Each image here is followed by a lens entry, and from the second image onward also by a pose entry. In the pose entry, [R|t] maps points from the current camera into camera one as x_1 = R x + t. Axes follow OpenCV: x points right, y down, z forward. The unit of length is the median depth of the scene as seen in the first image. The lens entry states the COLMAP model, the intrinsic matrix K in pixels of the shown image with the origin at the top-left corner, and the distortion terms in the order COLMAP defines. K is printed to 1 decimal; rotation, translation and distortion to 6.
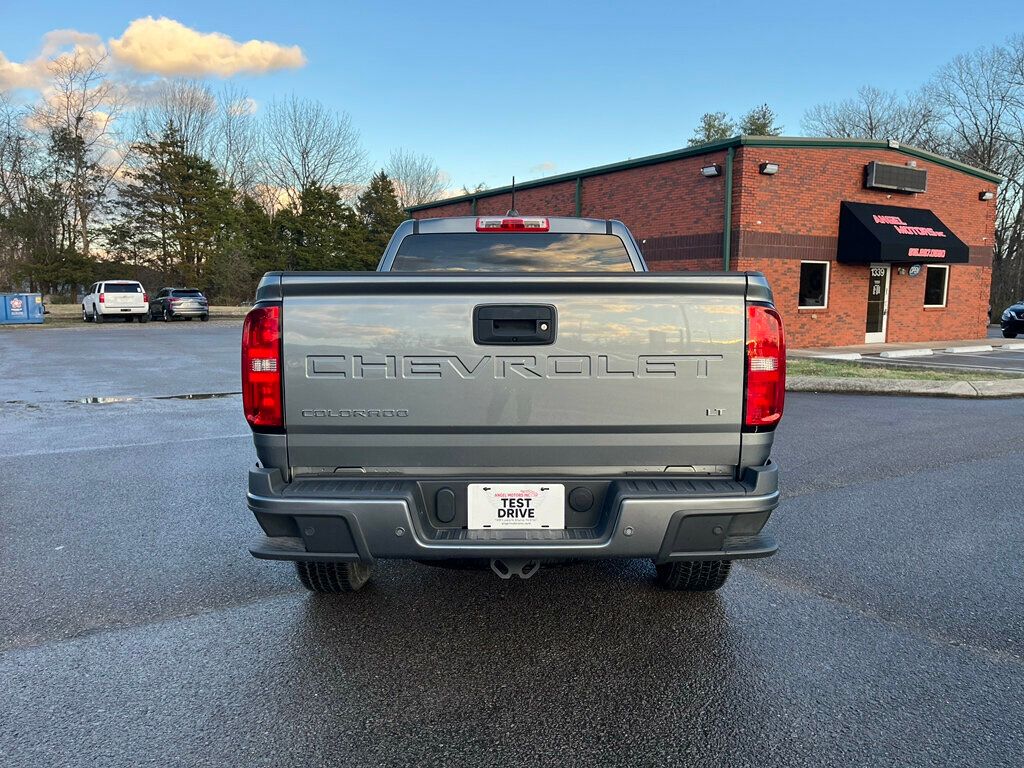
lens RADIAL K [[756.8, 0, 512.0], [0, 756.8, 384.0], [0, 0, 1]] dist [0.060824, -0.077819]
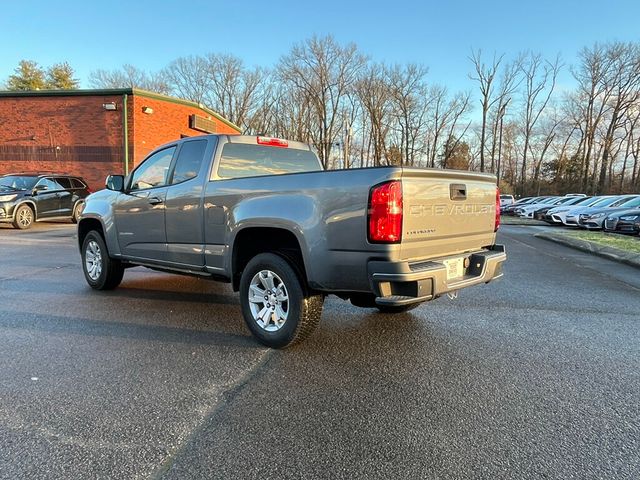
lens RADIAL K [[476.0, 0, 315.8], [0, 476.0, 238.4], [0, 0, 1]] dist [-0.007949, -0.004943]
pose [[0.684952, -0.058025, 0.726274, -0.155756], [0.066867, 0.997623, 0.016641, 0.001682], [-0.725513, 0.037165, 0.687204, 0.032546]]
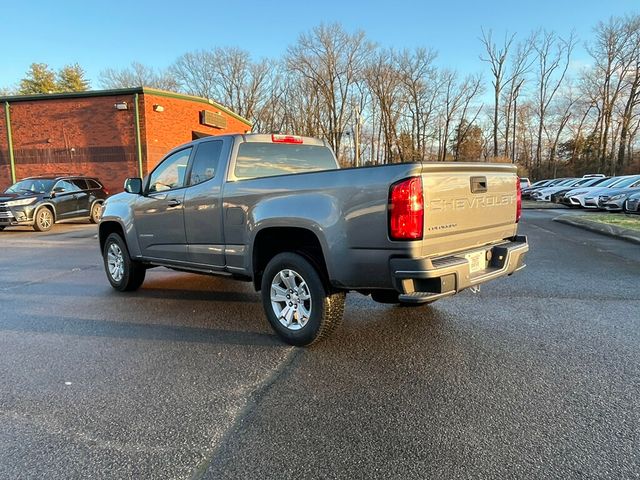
lens RADIAL K [[475.6, 0, 310.8], [0, 475.6, 241.3], [0, 0, 1]] dist [-0.005326, -0.008890]
pose [[0.709080, -0.100740, 0.697895, -0.157623], [0.101822, 0.993997, 0.040029, -0.001682], [-0.697738, 0.042678, 0.715081, 0.034206]]
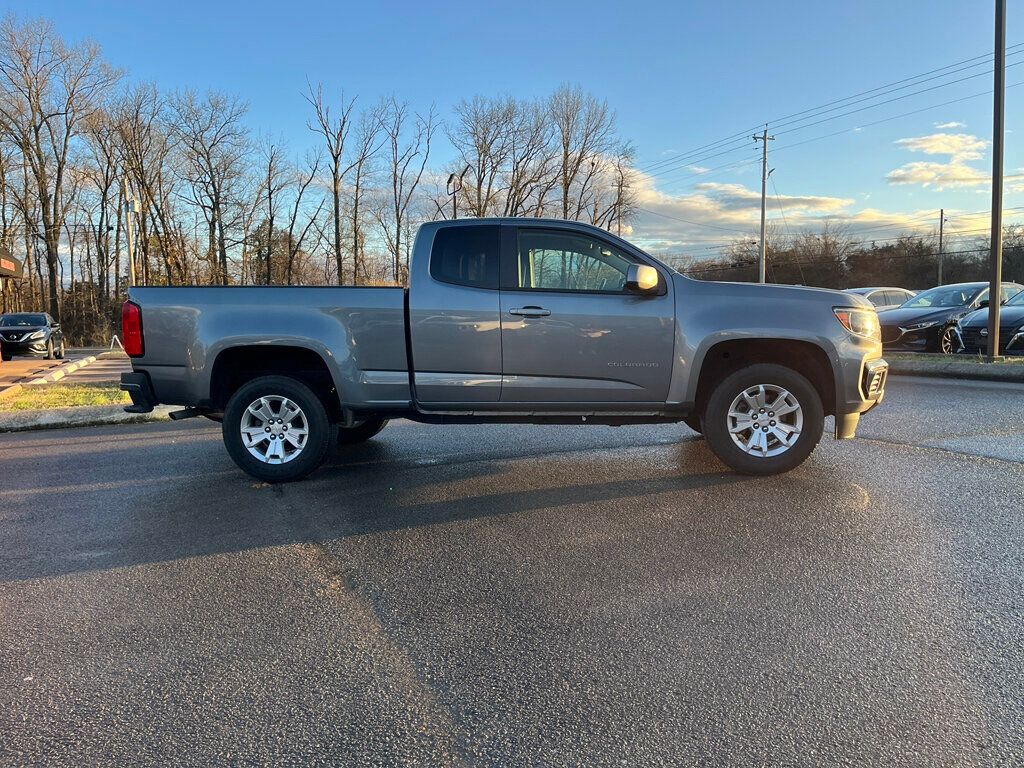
lens RADIAL K [[756.8, 0, 512.0], [0, 756.8, 384.0], [0, 0, 1]] dist [0.060824, -0.077819]
pose [[0.136747, -0.096594, 0.985885, -0.241723], [0.135579, 0.987694, 0.077966, -0.021596], [-0.981284, 0.123004, 0.148160, 0.279931]]
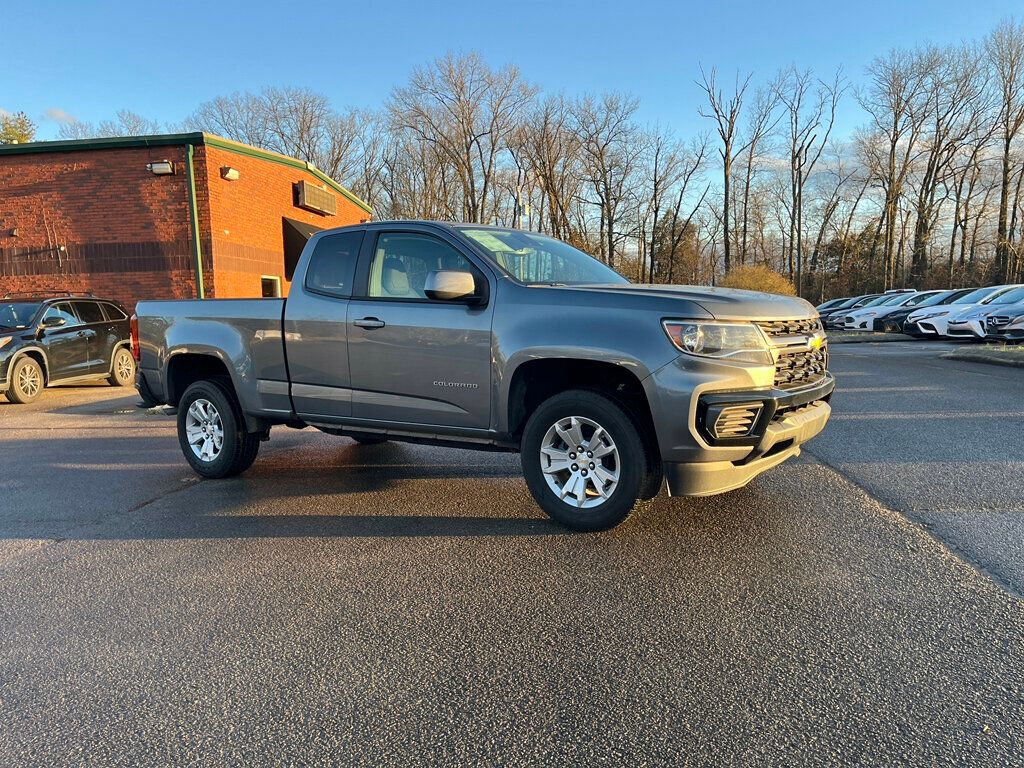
lens RADIAL K [[756.8, 0, 512.0], [0, 756.8, 384.0], [0, 0, 1]] dist [0.060824, -0.077819]
pose [[0.616902, -0.098424, 0.780861, -0.170236], [0.127675, 0.991523, 0.024110, -0.009780], [-0.776615, 0.084823, 0.624239, 0.163733]]
